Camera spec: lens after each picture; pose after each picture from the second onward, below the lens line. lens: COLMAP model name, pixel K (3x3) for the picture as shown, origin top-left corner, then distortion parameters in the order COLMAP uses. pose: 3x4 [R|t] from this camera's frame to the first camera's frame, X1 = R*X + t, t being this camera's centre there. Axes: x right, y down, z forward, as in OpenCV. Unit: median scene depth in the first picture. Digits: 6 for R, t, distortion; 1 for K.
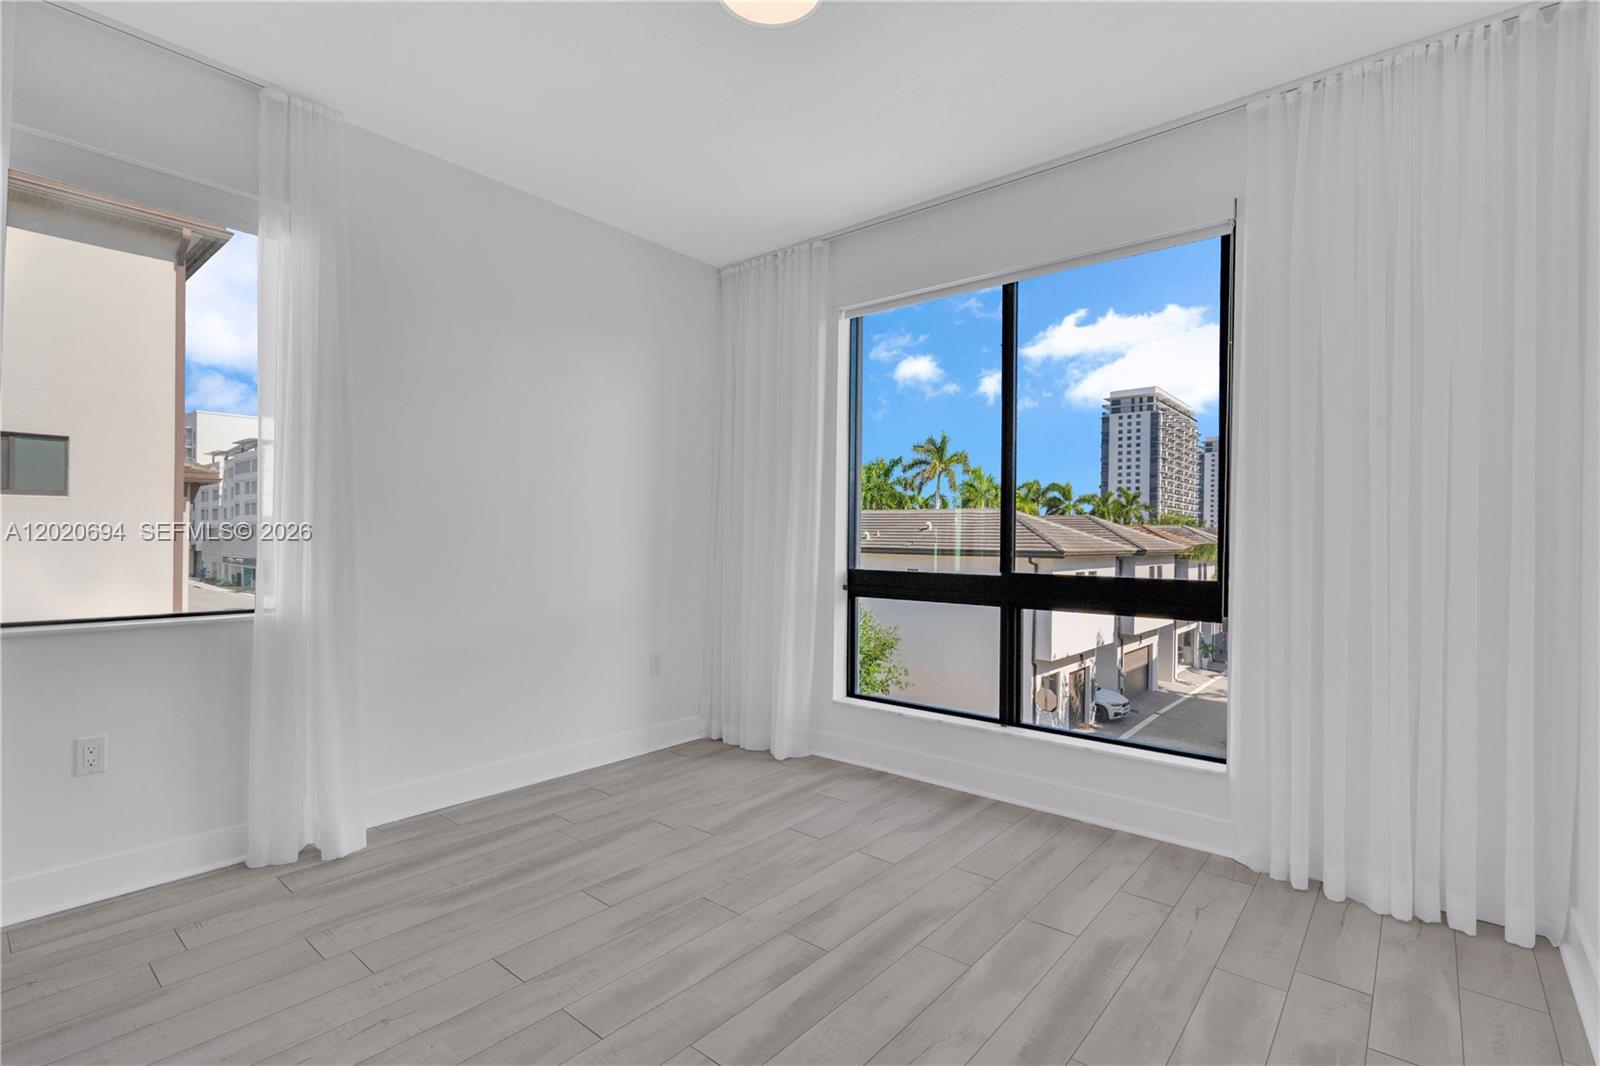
lens RADIAL K [[748.5, 0, 801.3], [0, 748.5, 538.9], [0, 0, 1]] dist [-0.000542, 0.000099]
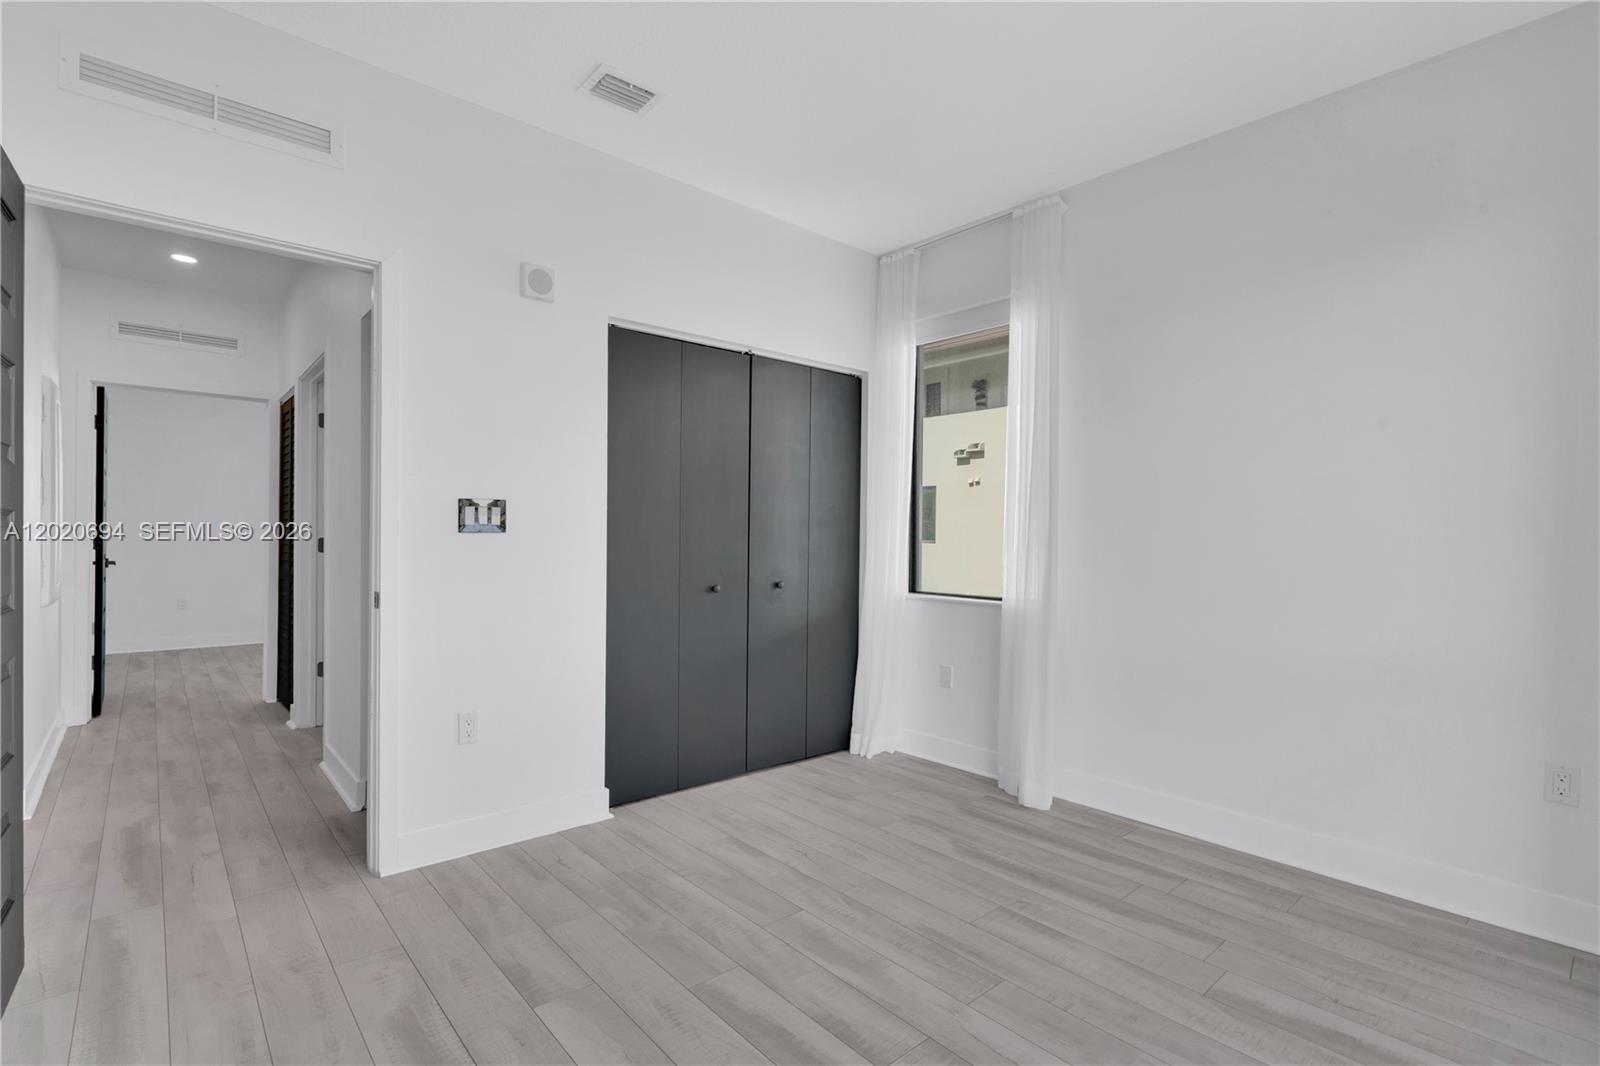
lens RADIAL K [[767.4, 0, 816.1], [0, 767.4, 544.3], [0, 0, 1]] dist [-0.001362, -0.000040]
pose [[-0.150325, -0.003433, -0.988631, 0.782874], [-0.016854, 0.999858, -0.000909, 0.003667], [0.988493, 0.016525, -0.150361, 0.970039]]
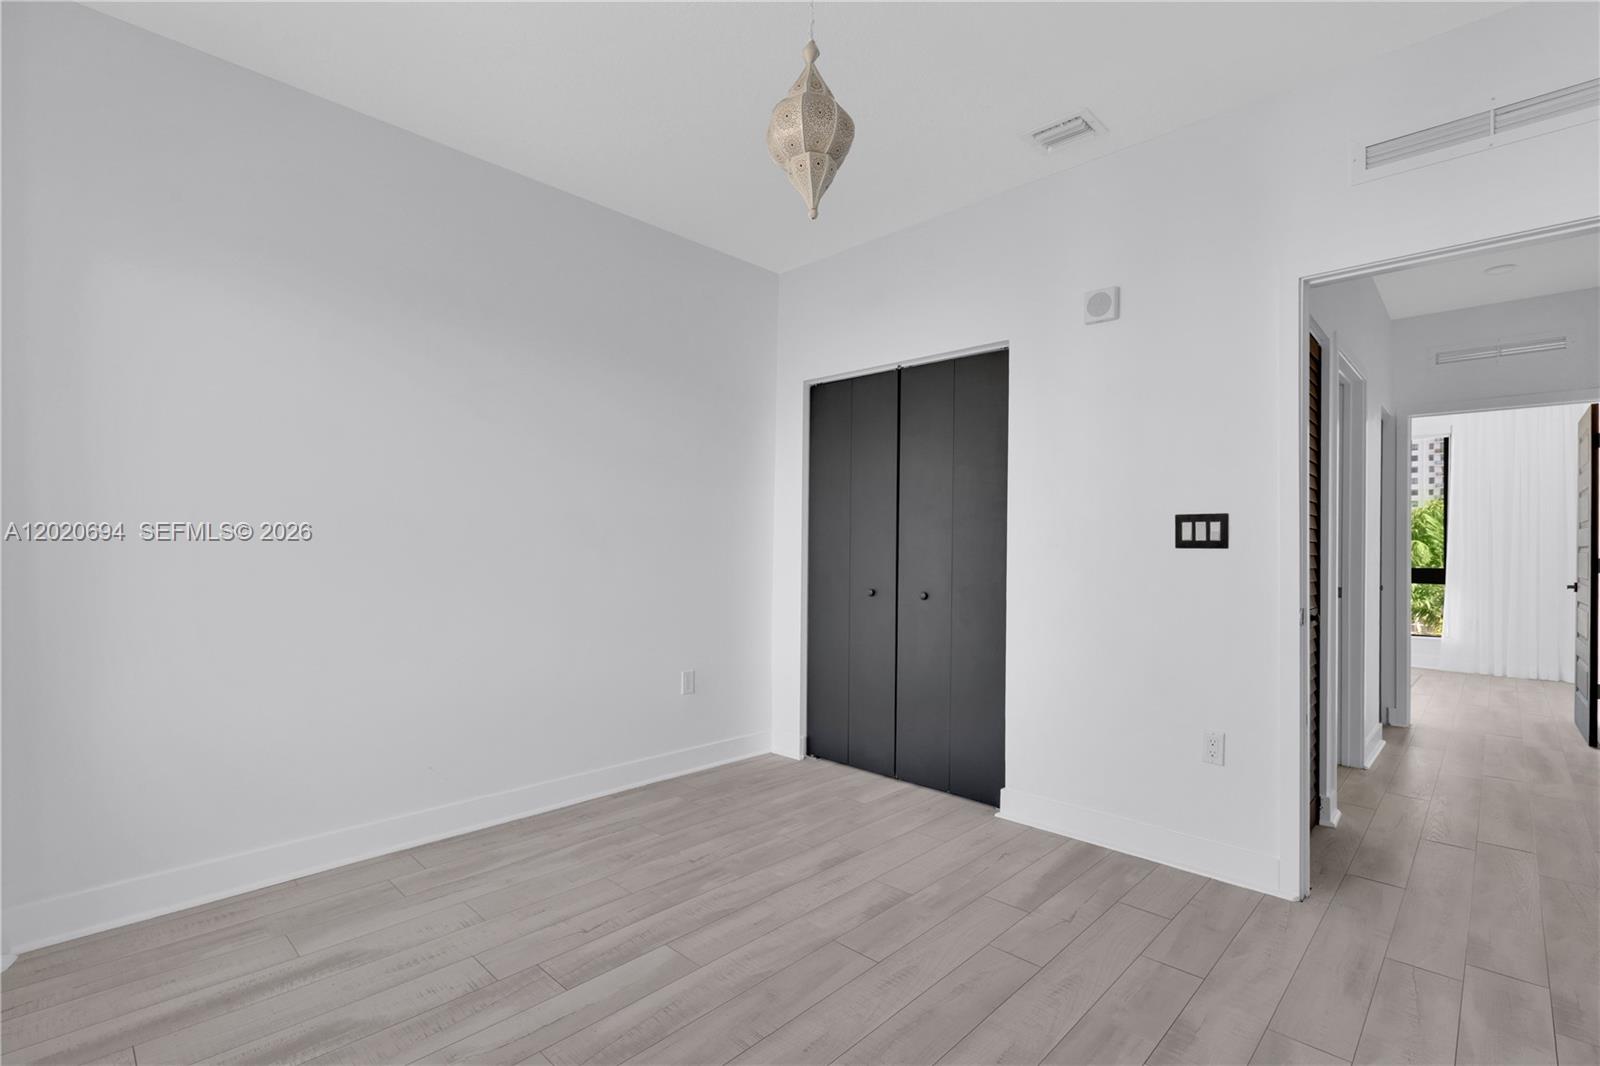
lens RADIAL K [[734.8, 0, 798.2], [0, 734.8, 538.5], [0, 0, 1]] dist [-0.001393, 0.001440]
pose [[-0.996199, -0.025099, 0.083407, 0.185355], [-0.025607, 0.999659, -0.005030, -0.000313], [-0.083253, -0.007147, -0.996503, 1.467207]]
